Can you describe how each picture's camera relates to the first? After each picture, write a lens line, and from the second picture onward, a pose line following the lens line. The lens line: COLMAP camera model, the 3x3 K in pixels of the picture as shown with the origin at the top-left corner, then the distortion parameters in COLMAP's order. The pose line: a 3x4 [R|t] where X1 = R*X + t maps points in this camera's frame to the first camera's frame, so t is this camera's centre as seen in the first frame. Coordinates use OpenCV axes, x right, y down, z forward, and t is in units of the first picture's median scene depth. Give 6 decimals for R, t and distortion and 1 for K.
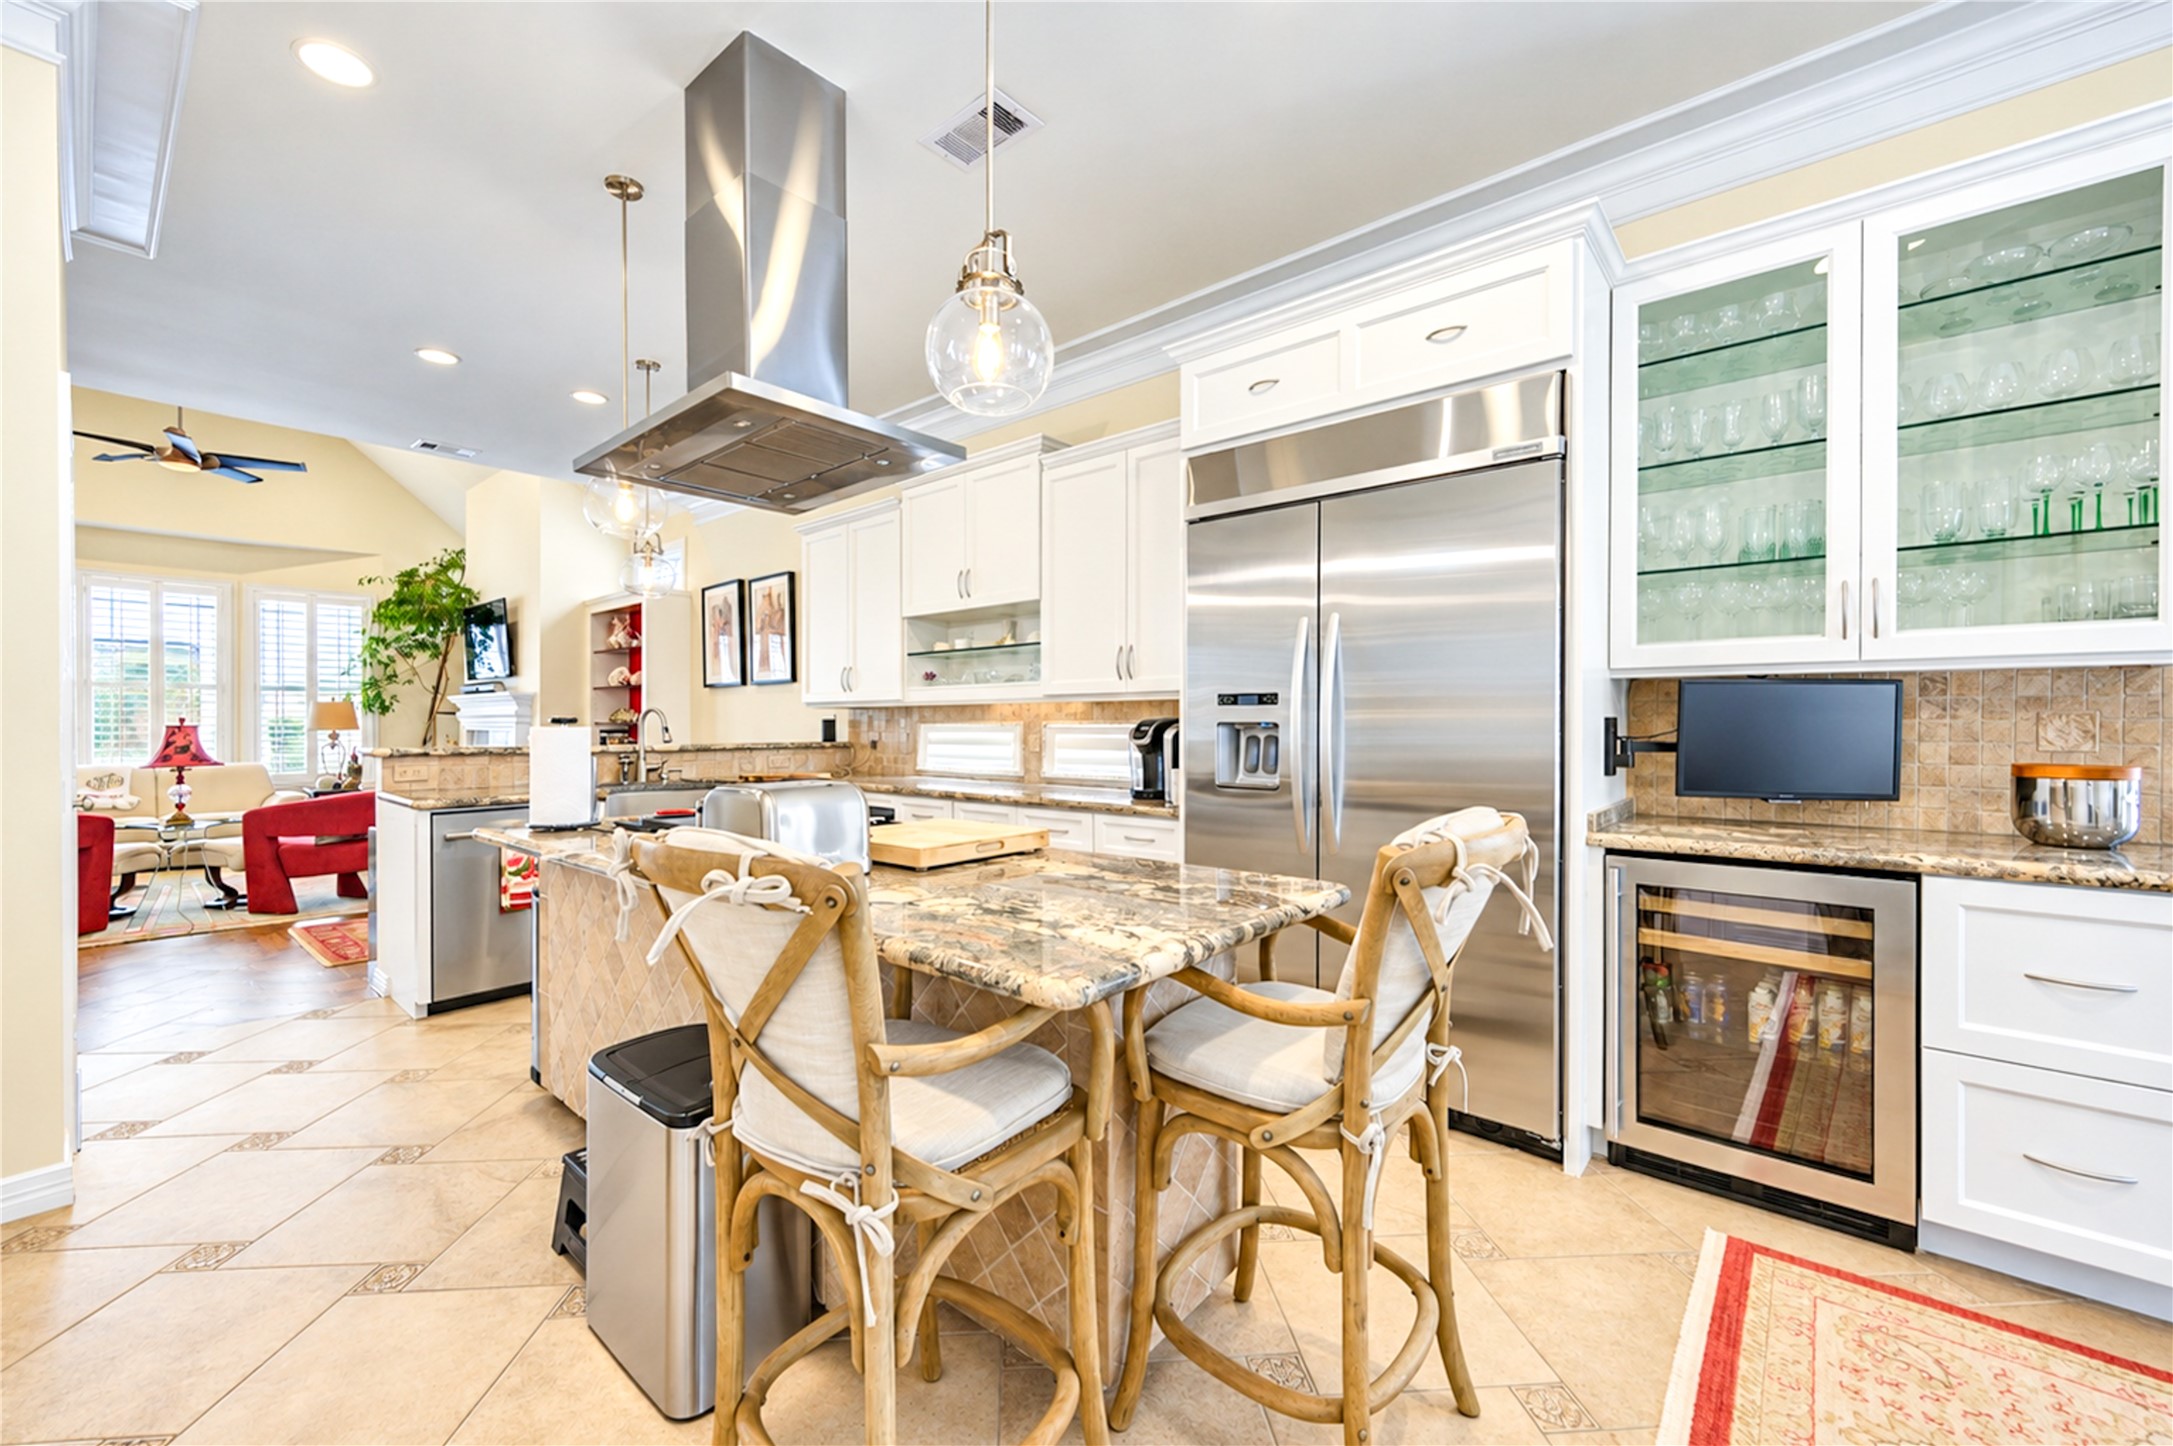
lens RADIAL K [[858.3, 0, 1092.5], [0, 858.3, 732.5], [0, 0, 1]] dist [0.004374, 0.000199]
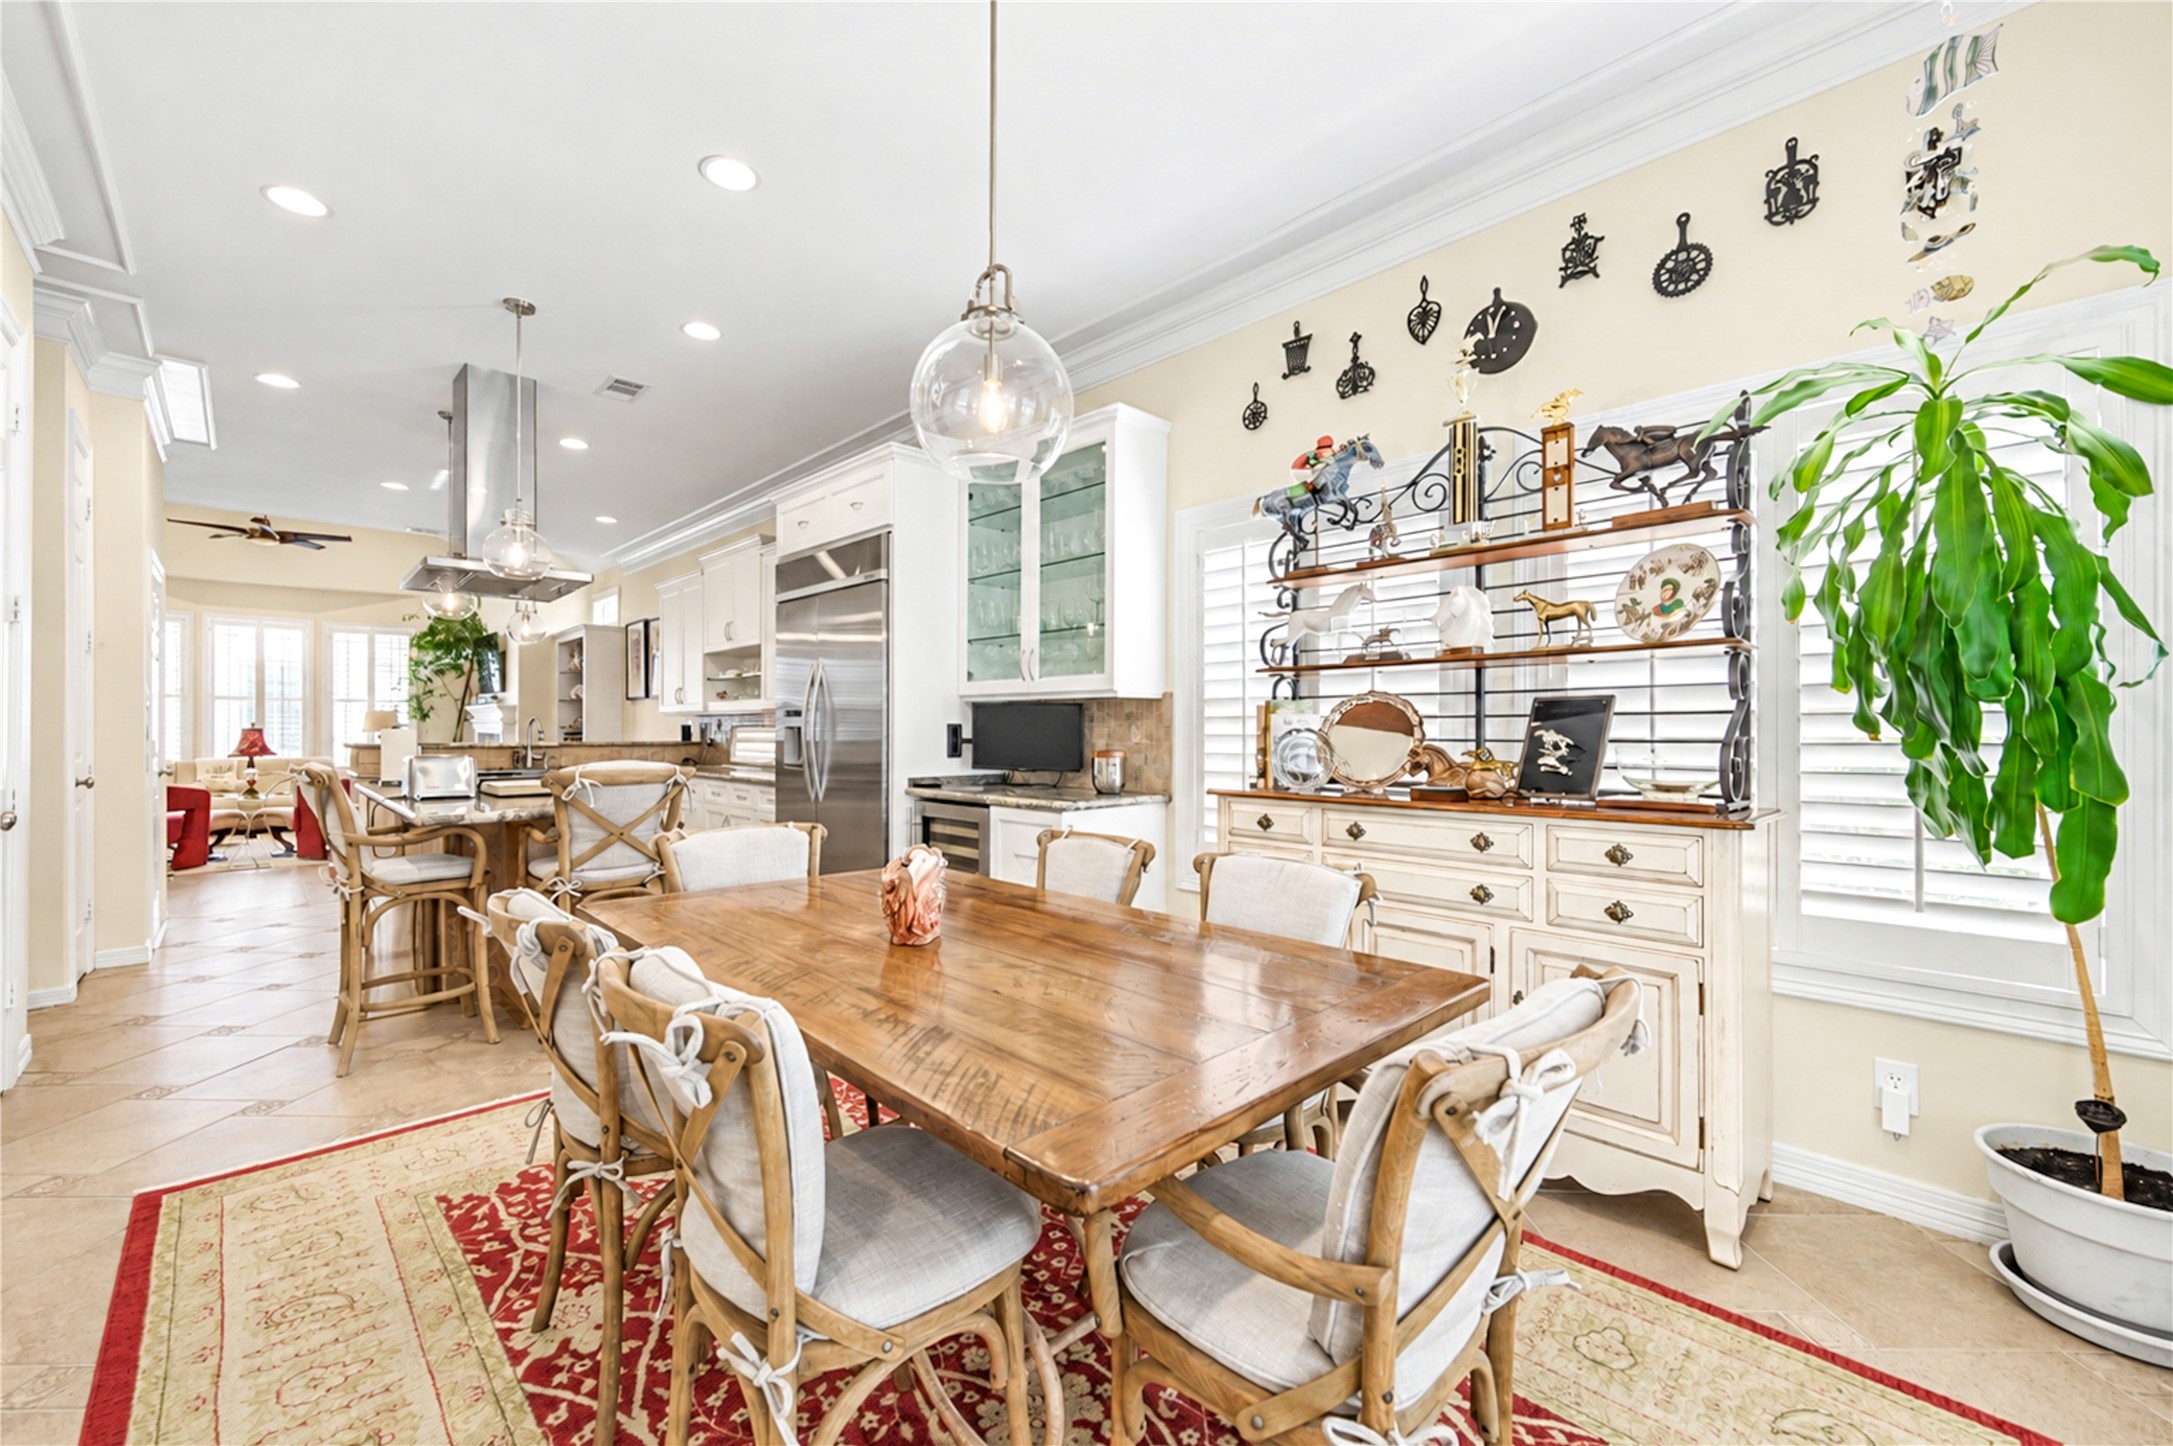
lens RADIAL K [[858.3, 0, 1082.5], [0, 858.3, 728.3], [0, 0, 1]] dist [0.004374, 0.000199]
pose [[0.995789, 0.004164, -0.091581, 1.109978], [-0.005535, 0.999876, -0.014725, 0.015491], [0.091508, 0.015170, 0.995689, -0.743620]]
